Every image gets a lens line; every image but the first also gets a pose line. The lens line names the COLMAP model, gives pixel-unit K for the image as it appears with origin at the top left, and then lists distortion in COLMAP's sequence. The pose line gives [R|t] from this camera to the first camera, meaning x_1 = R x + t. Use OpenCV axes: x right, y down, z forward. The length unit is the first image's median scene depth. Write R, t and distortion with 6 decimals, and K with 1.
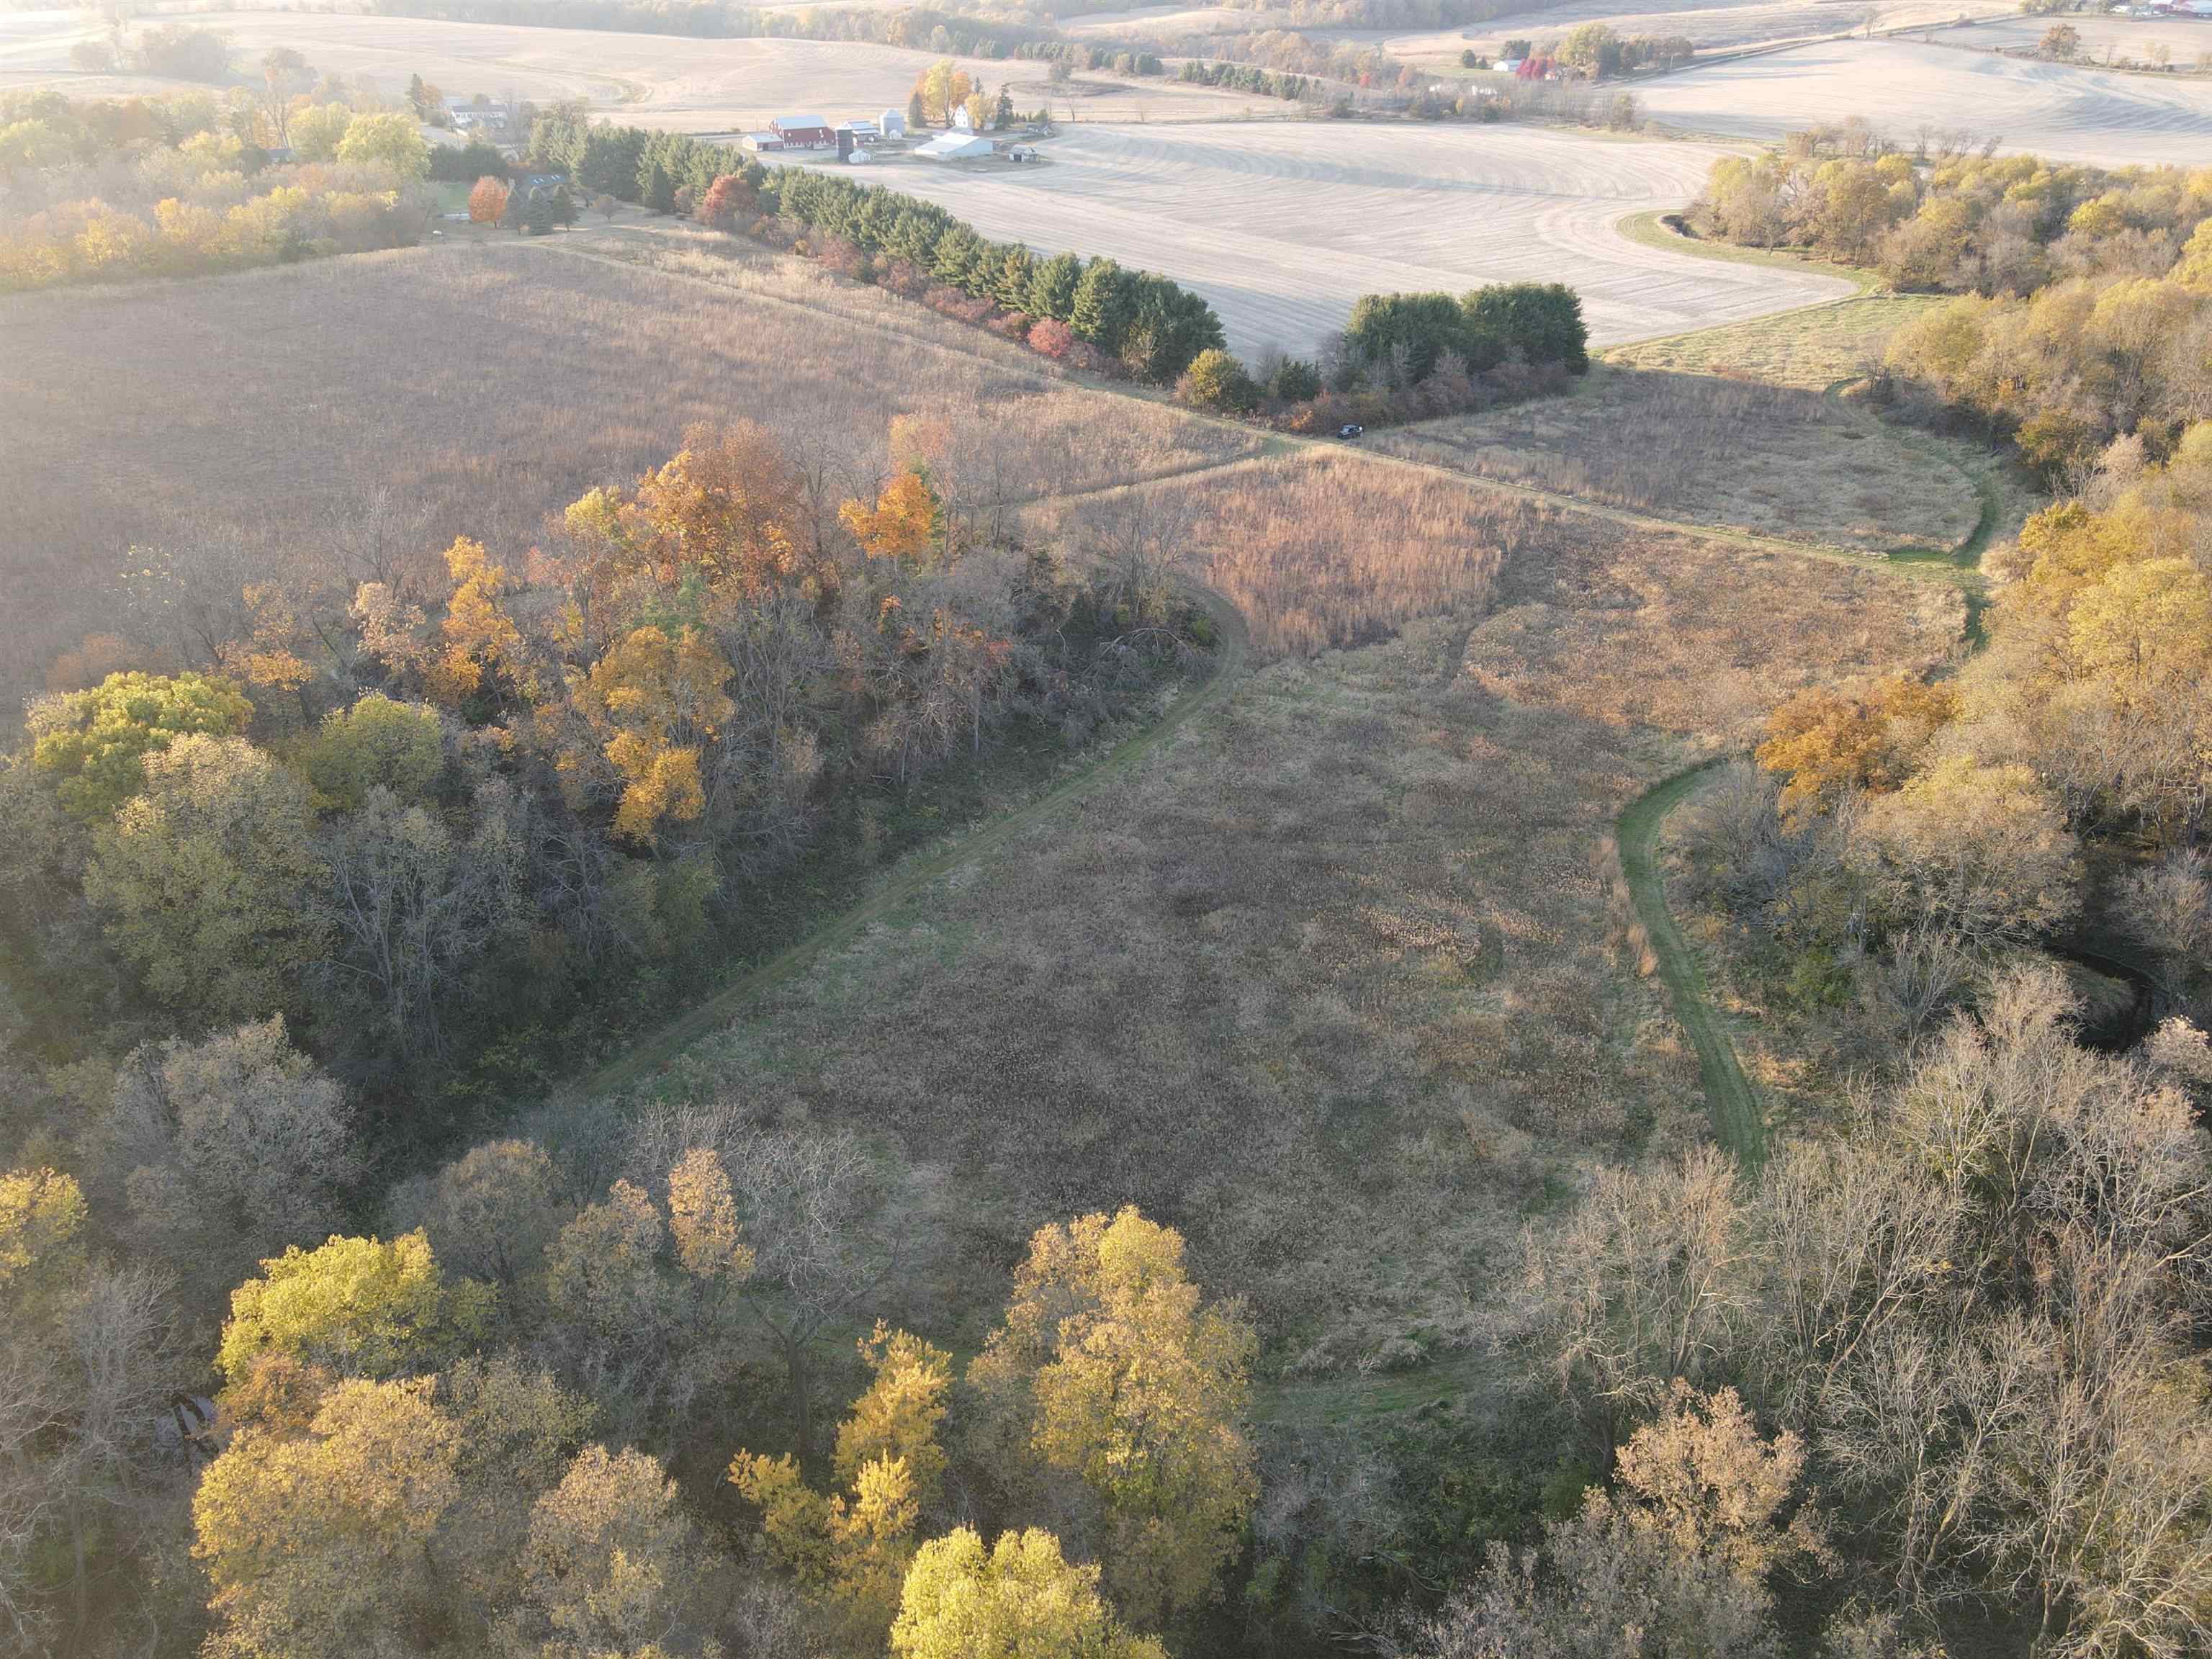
lens RADIAL K [[1659.8, 0, 1106.1], [0, 1659.8, 828.7], [0, 0, 1]] dist [0.007863, 0.008883]
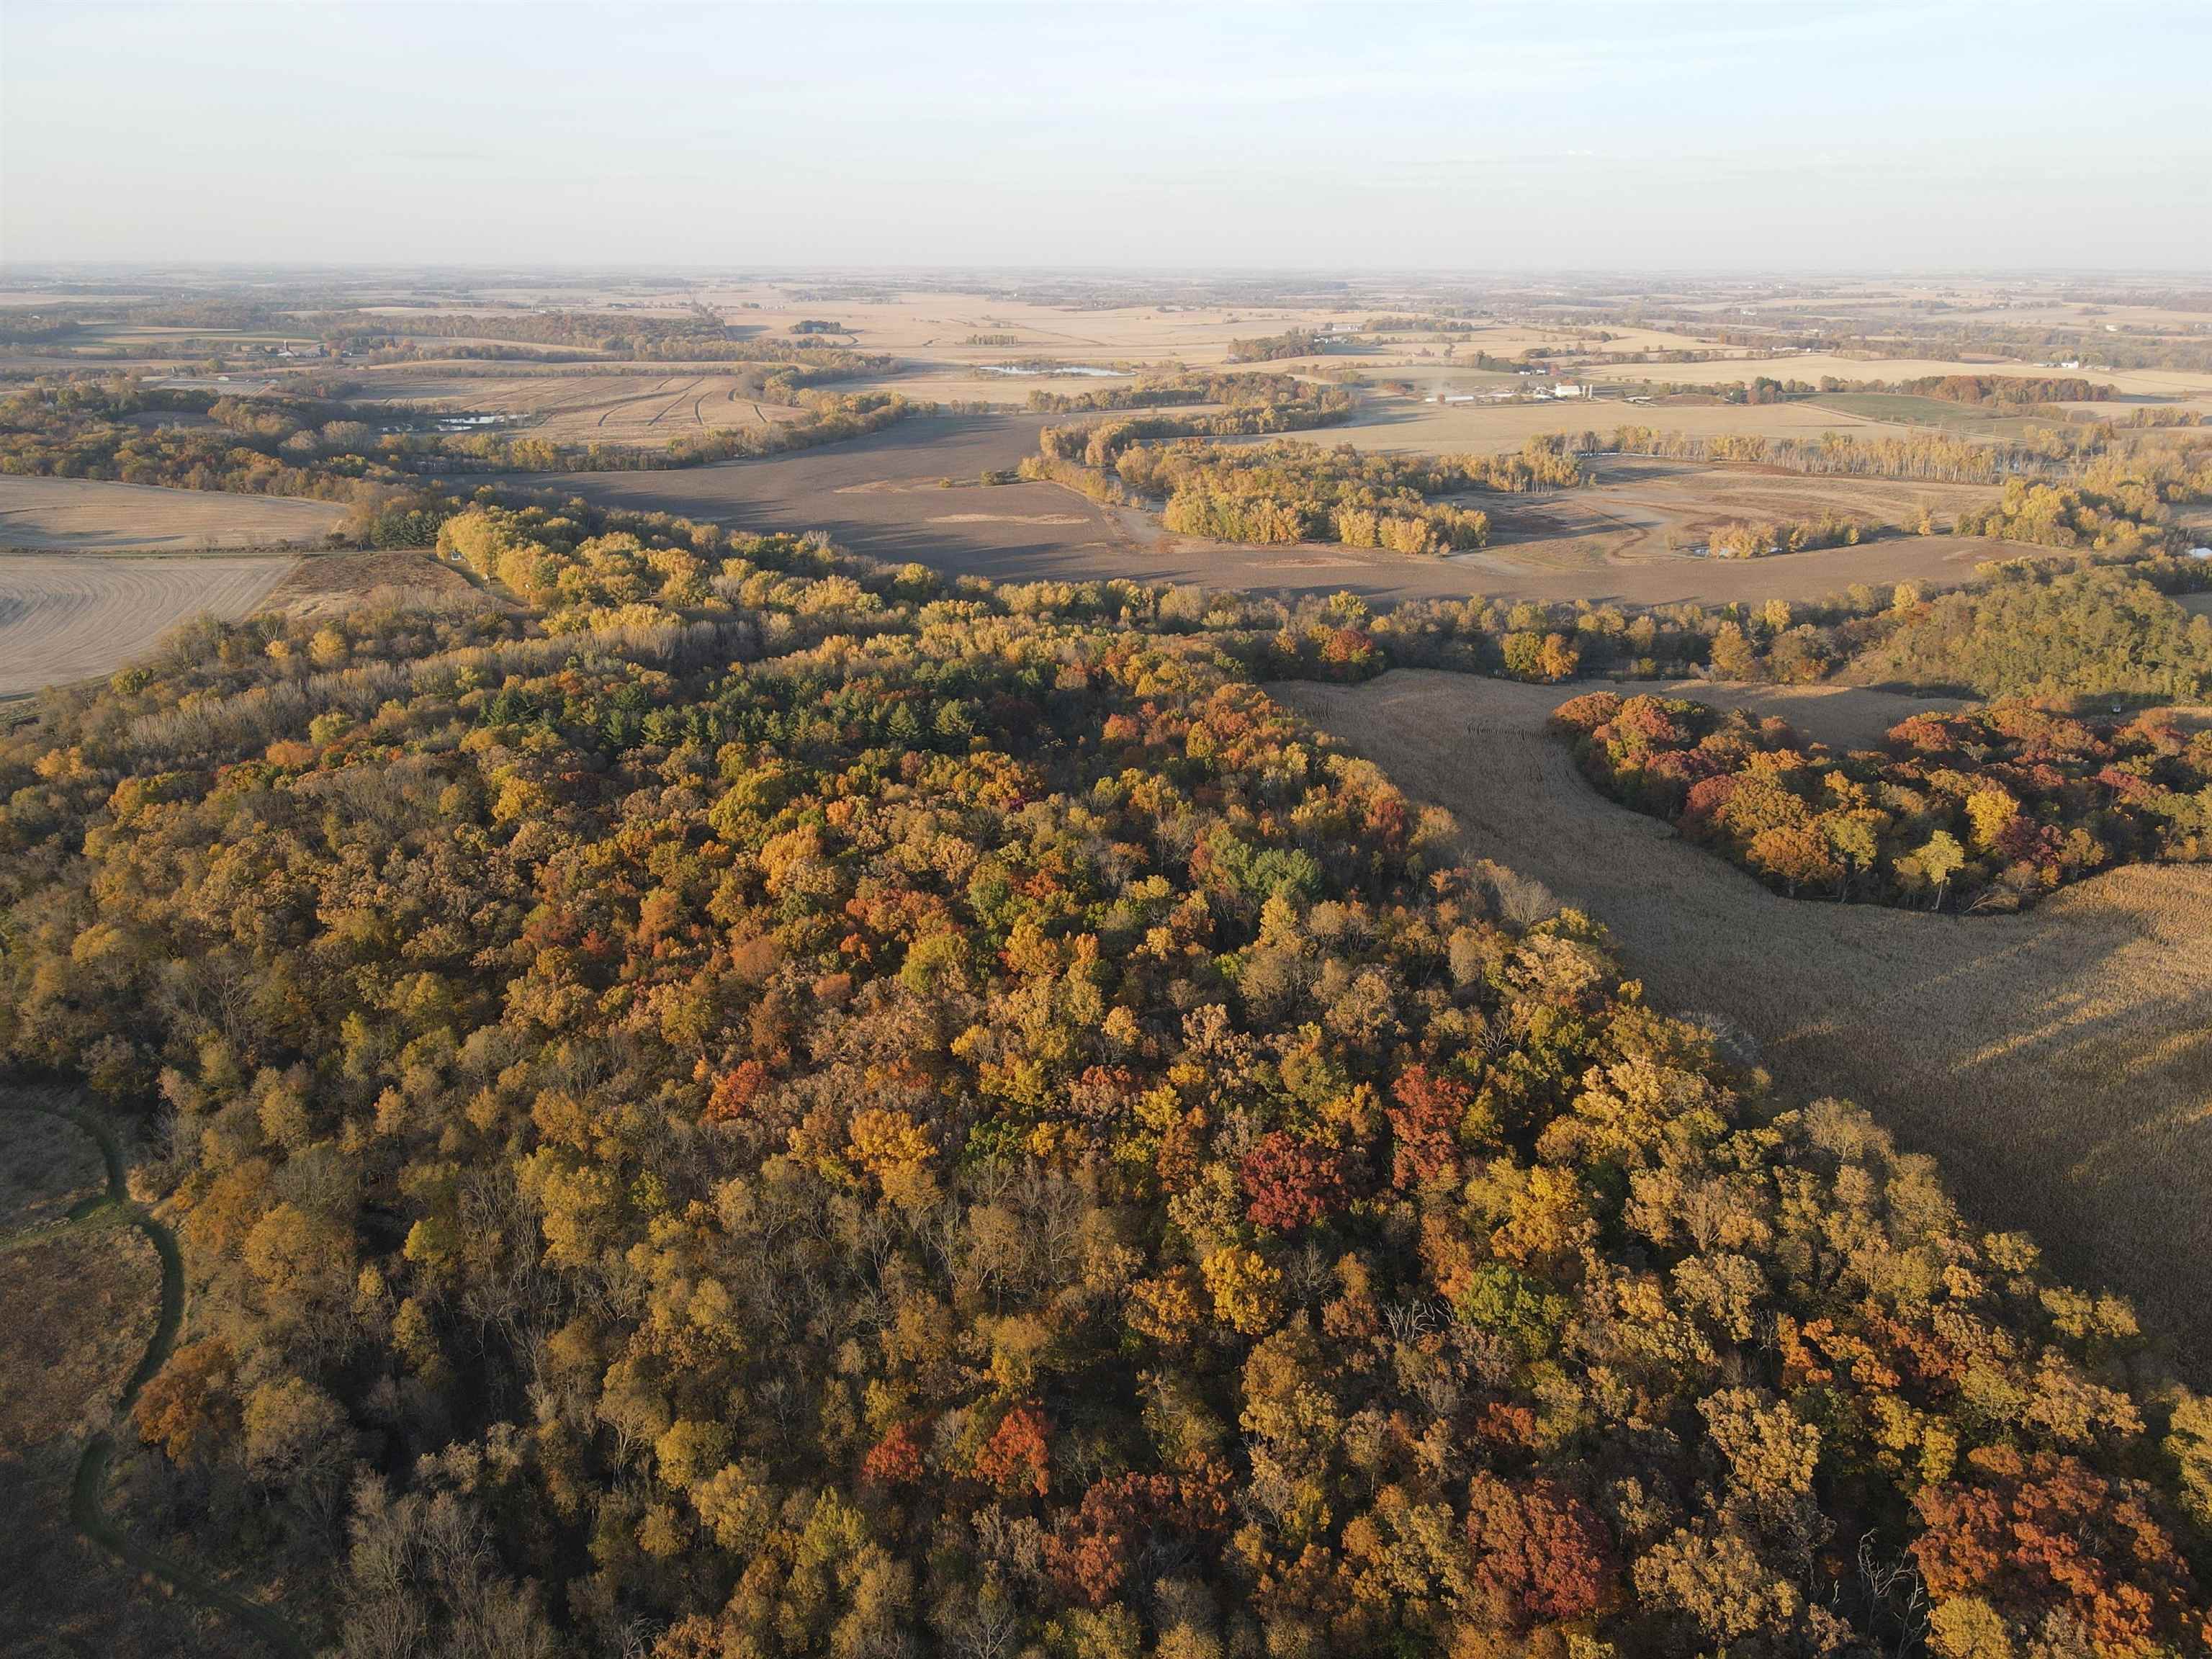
lens RADIAL K [[1659.8, 0, 1106.2], [0, 1659.8, 828.9], [0, 0, 1]] dist [0.007863, 0.008883]
pose [[0.387995, -0.292175, 0.874125, -0.538802], [0.430709, 0.895969, 0.108298, -0.361787], [-0.814831, 0.334474, 0.473474, -0.827178]]
